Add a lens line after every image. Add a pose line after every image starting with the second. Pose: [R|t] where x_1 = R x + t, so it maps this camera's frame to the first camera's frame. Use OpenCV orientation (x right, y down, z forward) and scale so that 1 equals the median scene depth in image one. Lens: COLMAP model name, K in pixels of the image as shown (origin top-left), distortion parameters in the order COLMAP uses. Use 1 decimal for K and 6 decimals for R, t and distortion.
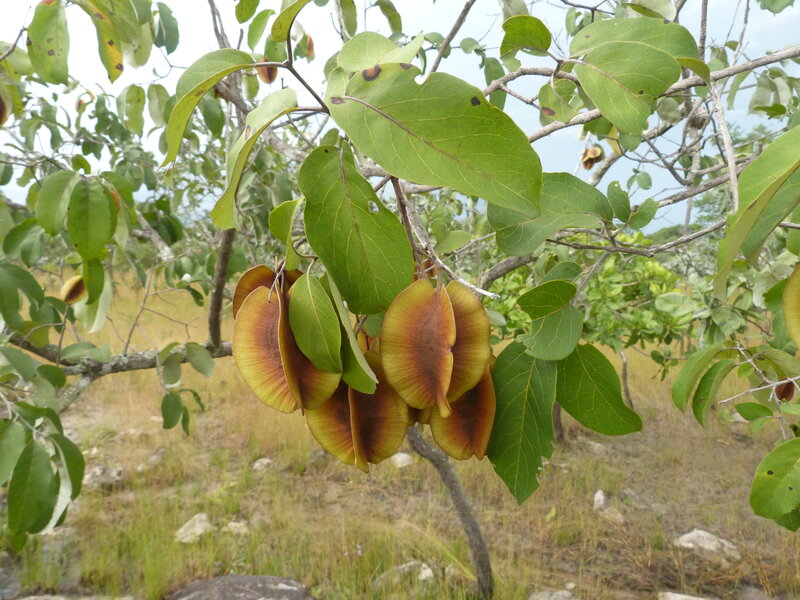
lens RADIAL K [[583.1, 0, 400.0], [0, 583.1, 300.0], [0, 0, 1]] dist [0.000268, -0.000005]
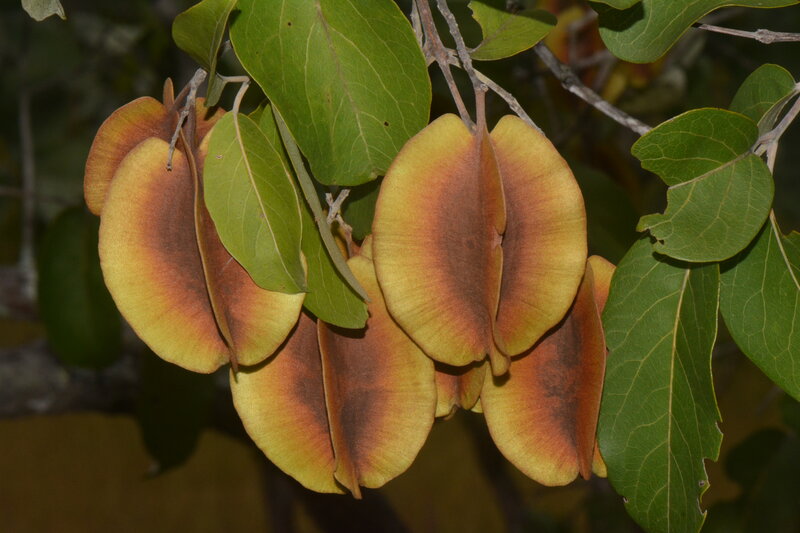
lens RADIAL K [[3603.6, 0, 400.0], [0, 3603.6, 266.5], [0, 0, 1]] dist [-0.014812, -0.011575]
pose [[0.998644, -0.025965, -0.045126, 0.136766], [0.027172, 0.999283, 0.026351, 0.014714], [0.044410, -0.027541, 0.998634, -2.275256]]
